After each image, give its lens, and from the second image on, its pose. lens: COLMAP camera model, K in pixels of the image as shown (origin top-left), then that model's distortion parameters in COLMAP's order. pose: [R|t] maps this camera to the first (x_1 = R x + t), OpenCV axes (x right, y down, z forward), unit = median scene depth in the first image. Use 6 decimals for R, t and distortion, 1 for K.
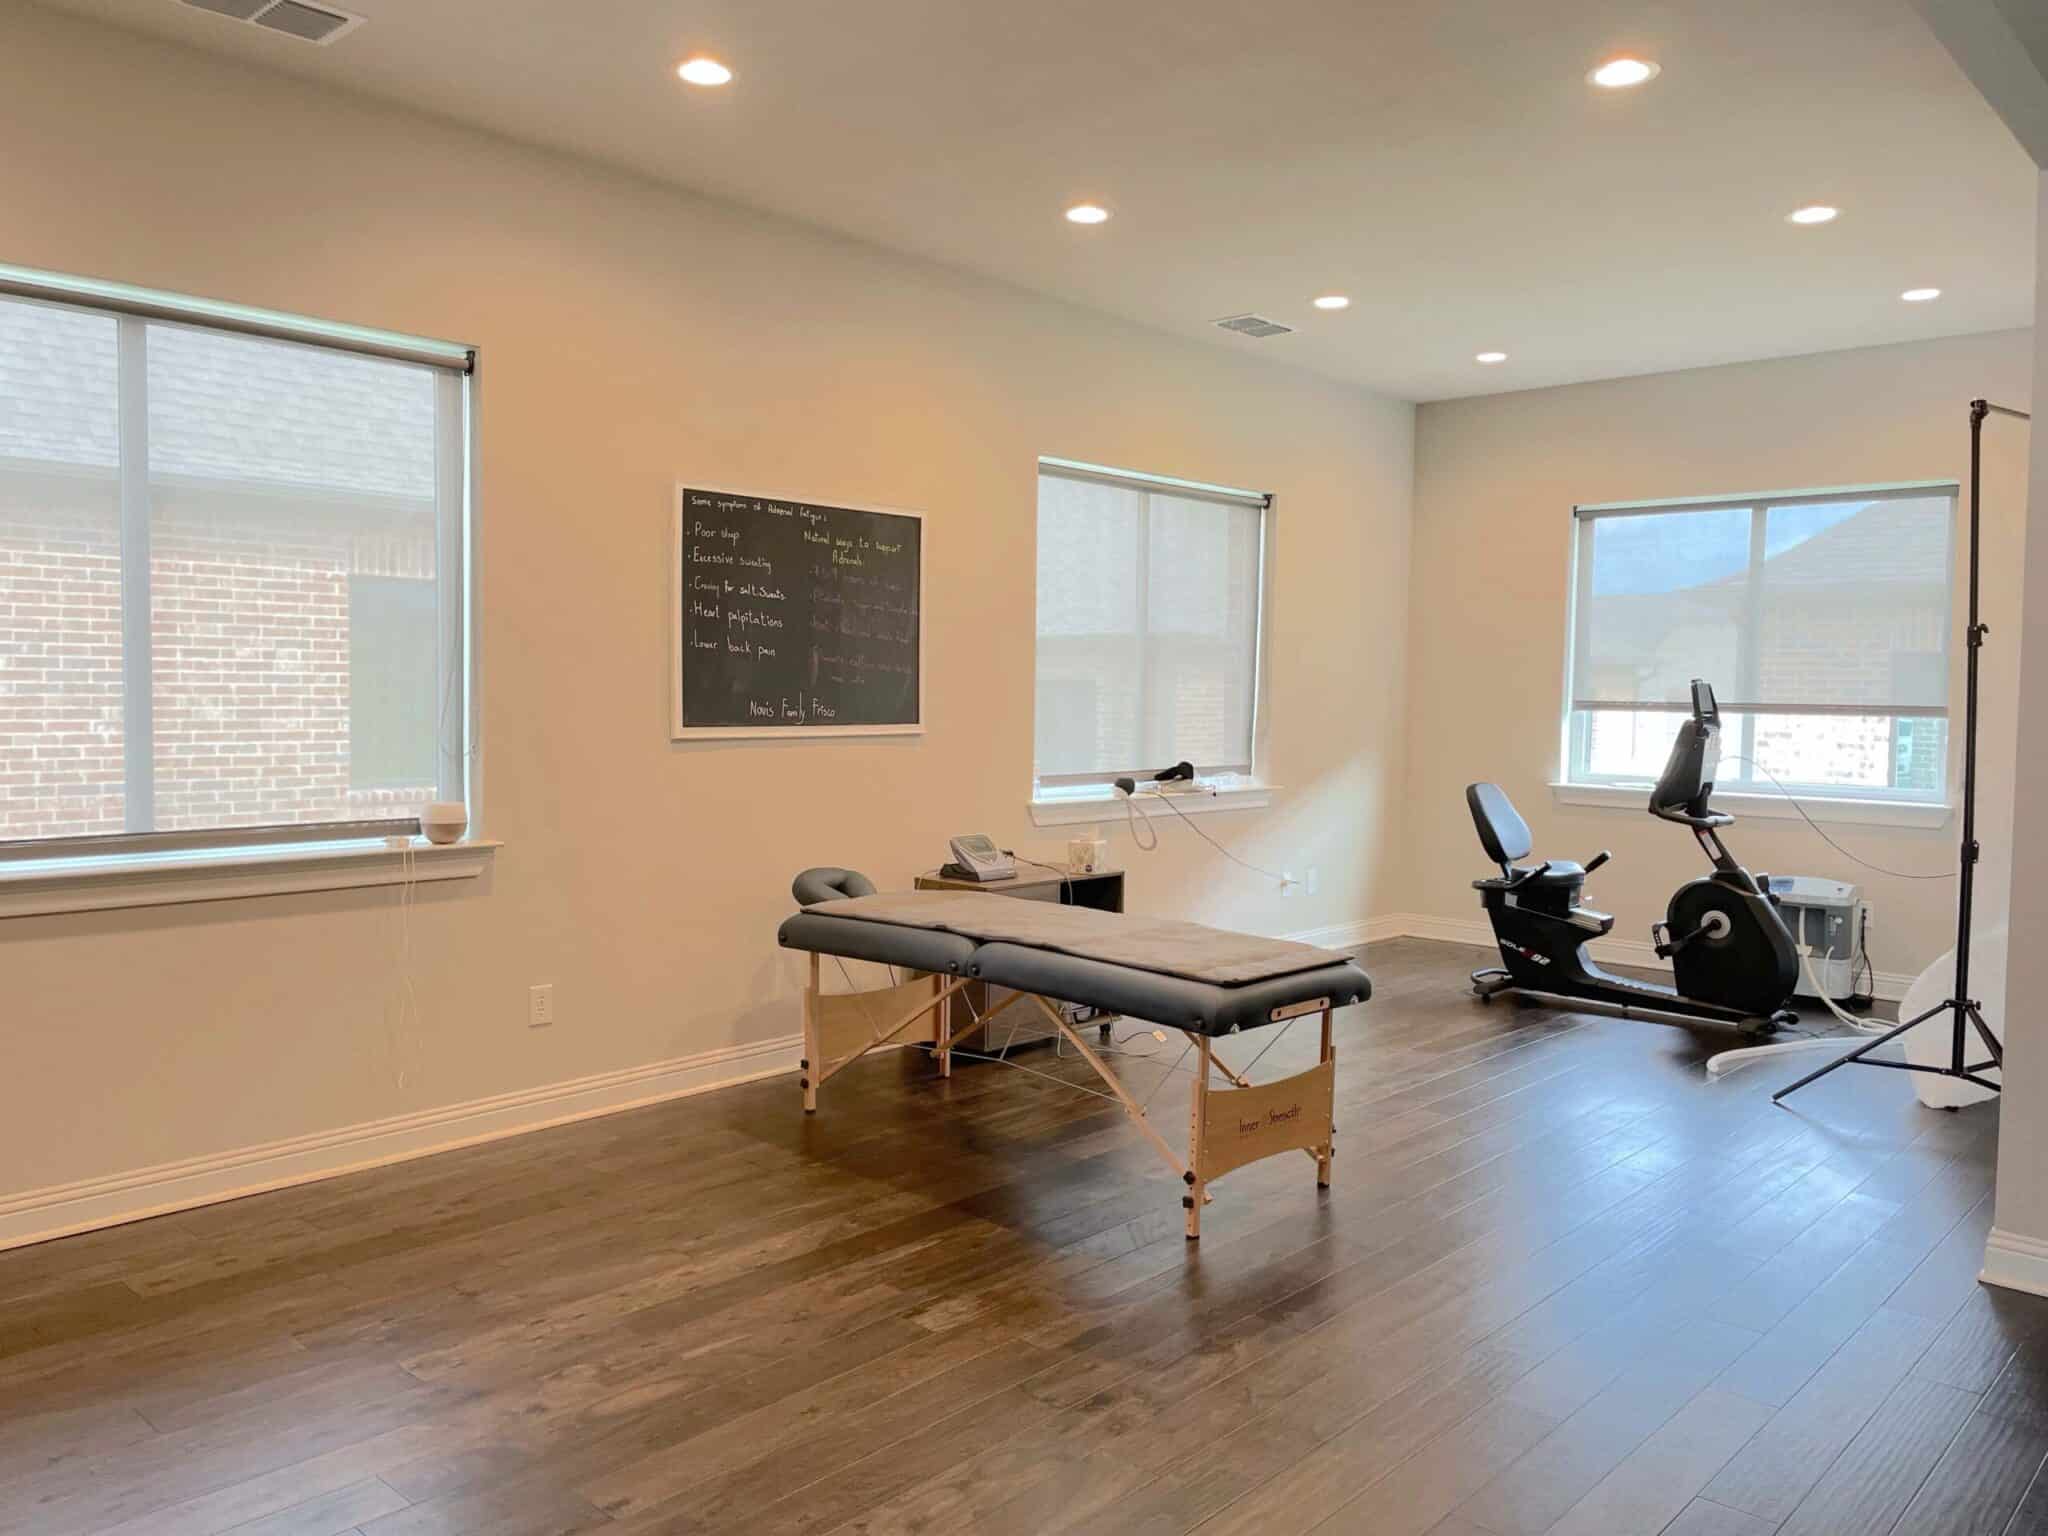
lens RADIAL K [[1539.5, 0, 1024.0], [0, 1539.5, 768.0], [0, 0, 1]] dist [0.089527, -0.112071]
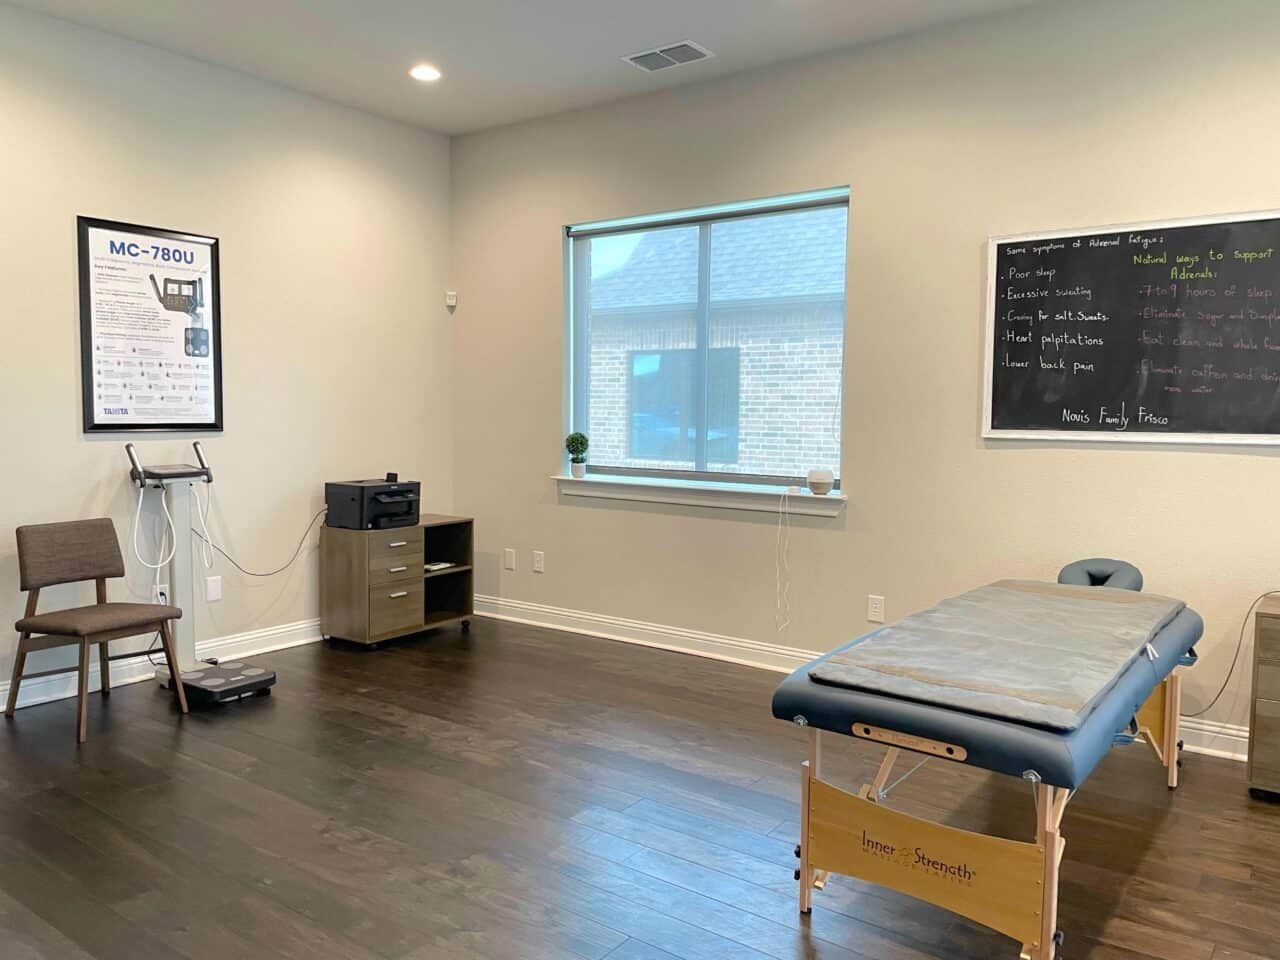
lens RADIAL K [[962.2, 0, 640.0], [0, 962.2, 480.0], [0, 0, 1]] dist [0.089527, -0.112071]
pose [[0.111454, 0.064321, -0.991686, 0.558885], [-0.058744, 0.996585, 0.058037, -0.013835], [0.992032, 0.051787, 0.114852, 0.613820]]
